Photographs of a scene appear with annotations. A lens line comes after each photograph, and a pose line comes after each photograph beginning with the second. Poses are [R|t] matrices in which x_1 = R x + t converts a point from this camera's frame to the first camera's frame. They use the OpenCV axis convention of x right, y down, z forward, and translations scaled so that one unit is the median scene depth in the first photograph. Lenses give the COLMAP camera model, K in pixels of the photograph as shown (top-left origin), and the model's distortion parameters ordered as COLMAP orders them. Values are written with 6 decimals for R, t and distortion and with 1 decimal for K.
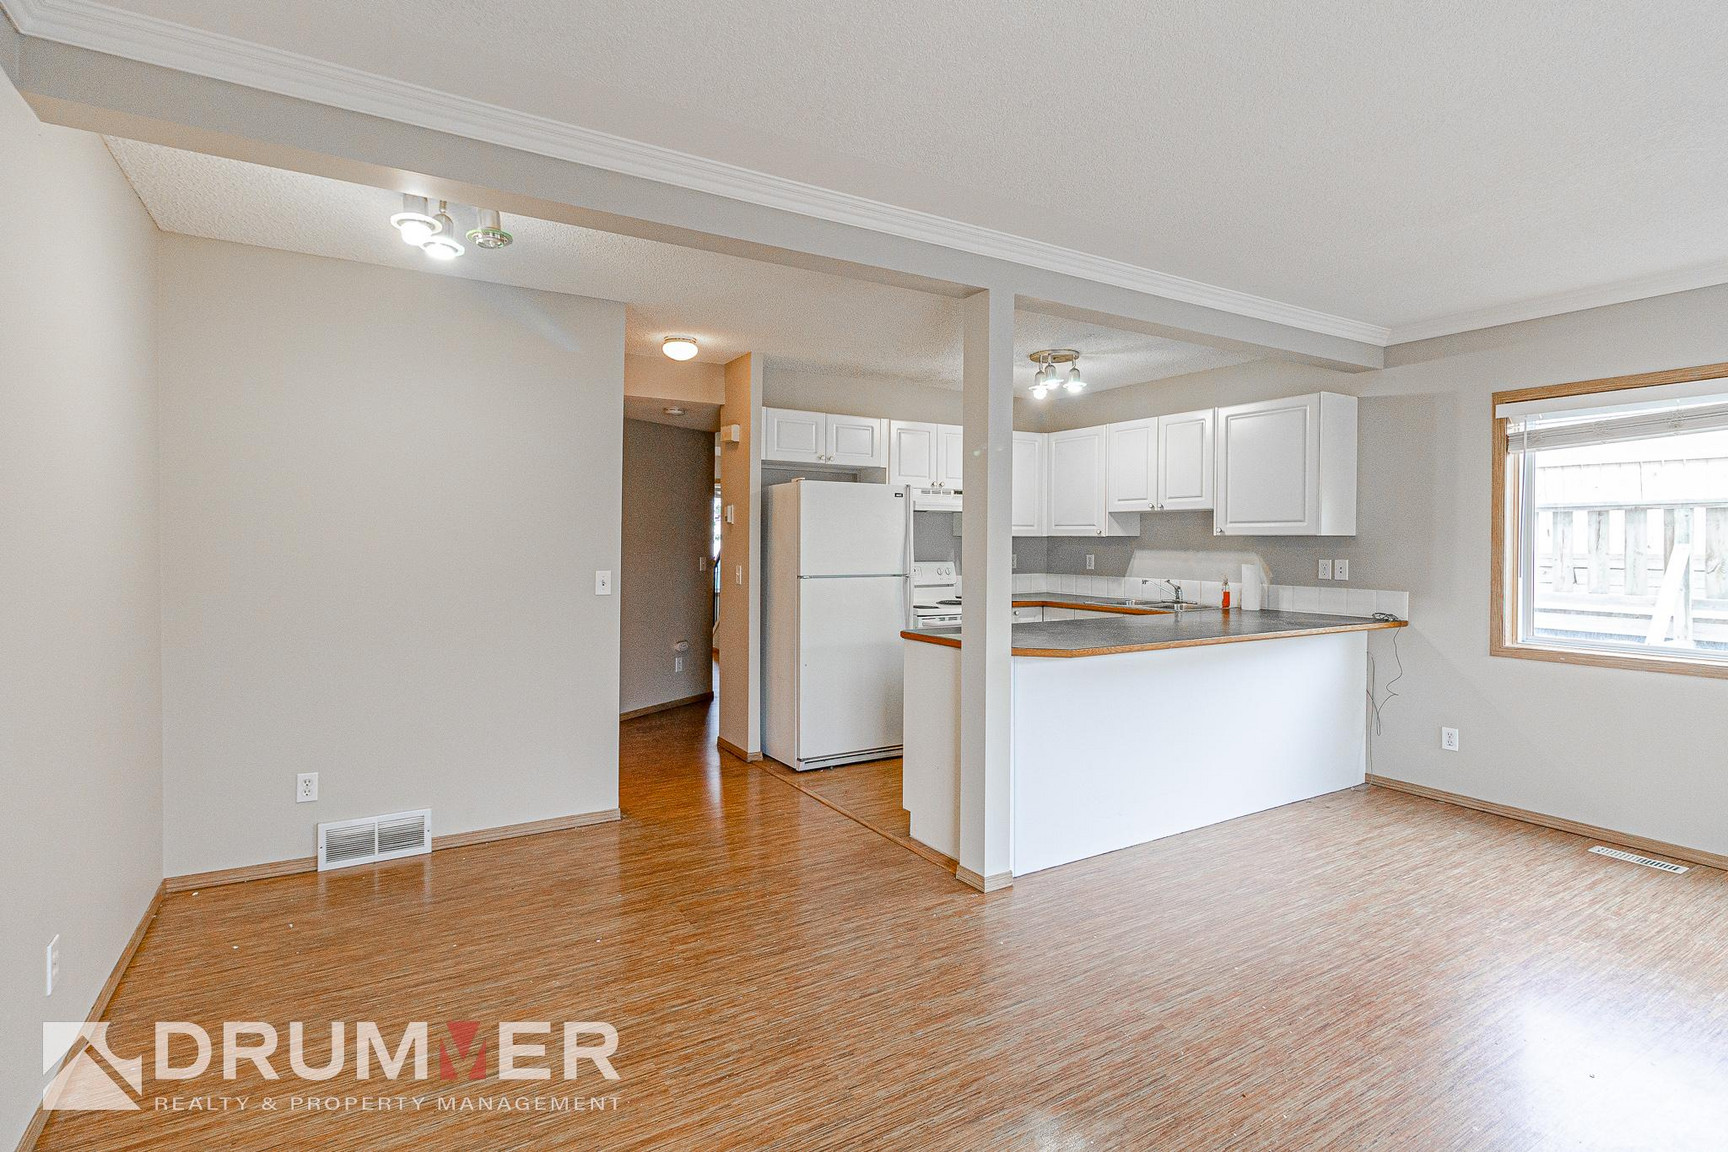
lens RADIAL K [[837.7, 0, 859.6], [0, 837.7, 562.4], [0, 0, 1]] dist [0.003170, -0.000911]
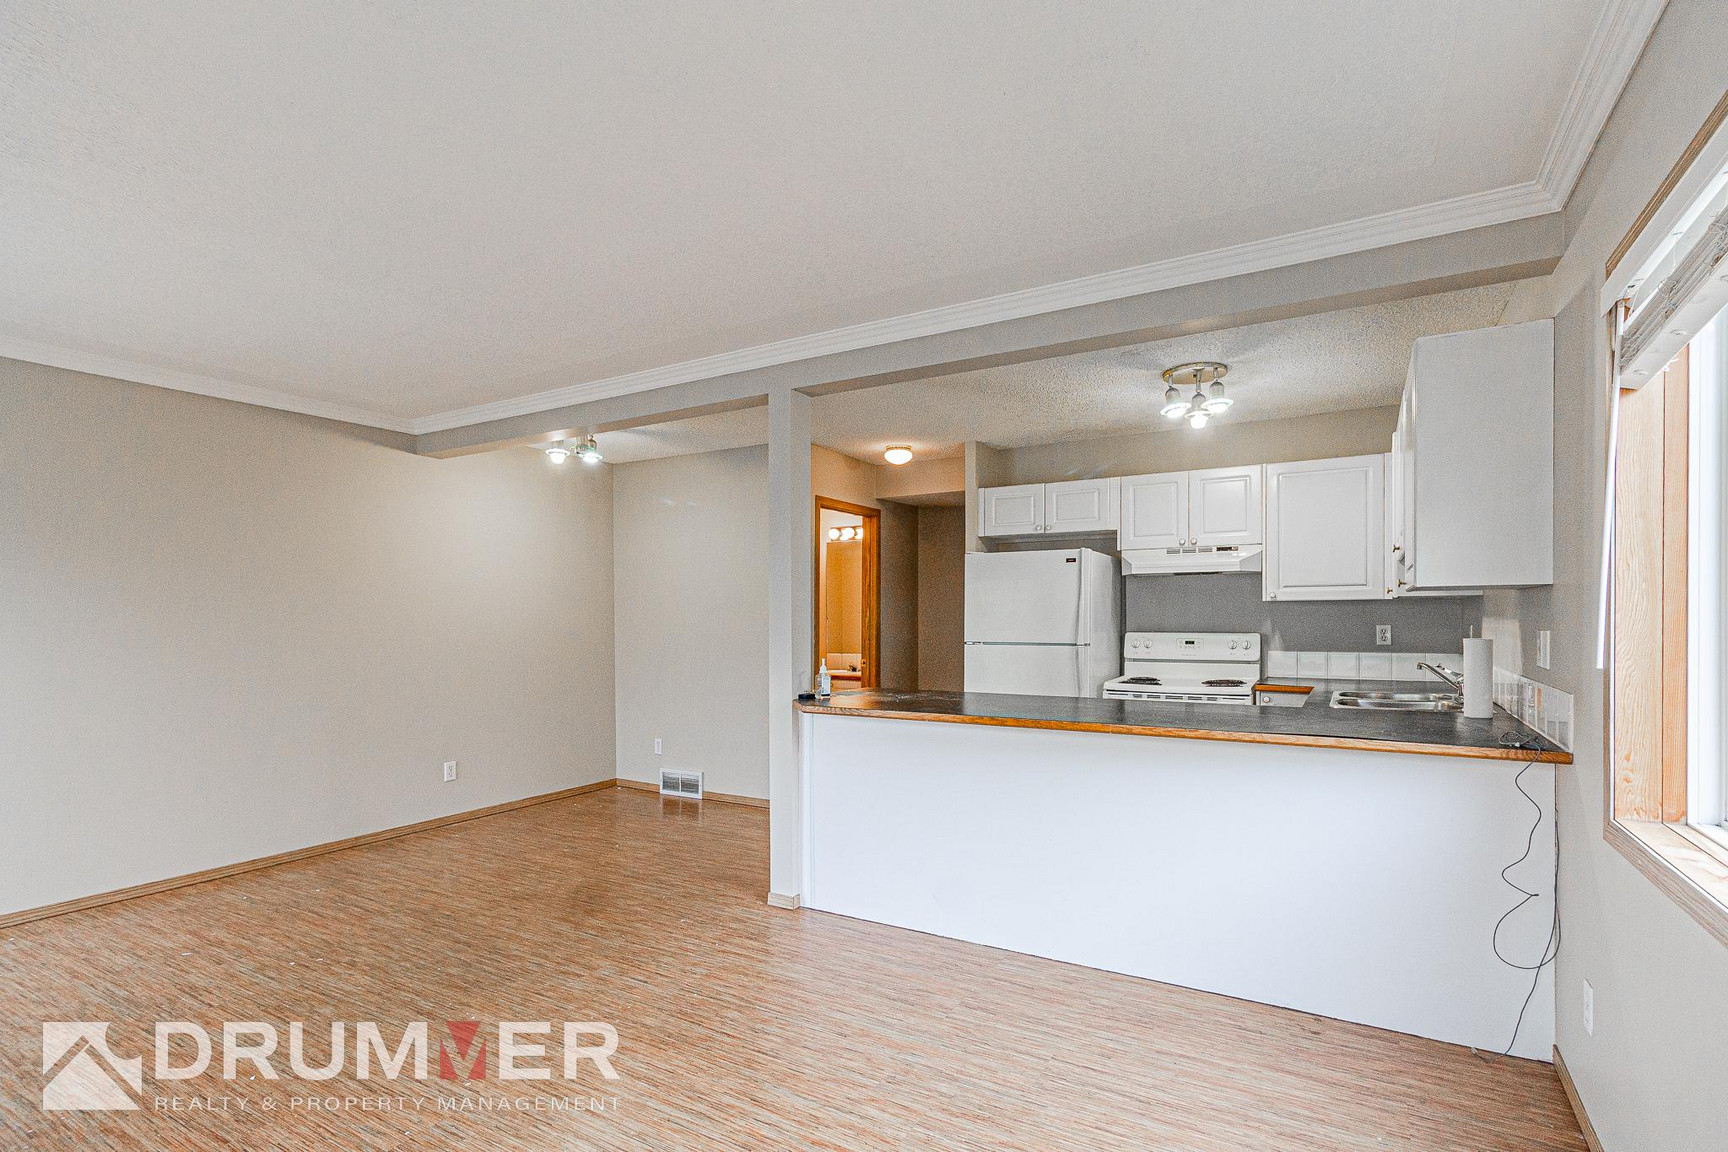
lens RADIAL K [[837.7, 0, 871.2], [0, 837.7, 622.7], [0, 0, 1]] dist [0.003170, -0.000911]
pose [[0.472075, -0.002227, -0.881556, 0.821732], [-0.015231, 0.999827, -0.010682, 0.004663], [0.881427, 0.018469, 0.471959, 0.367185]]
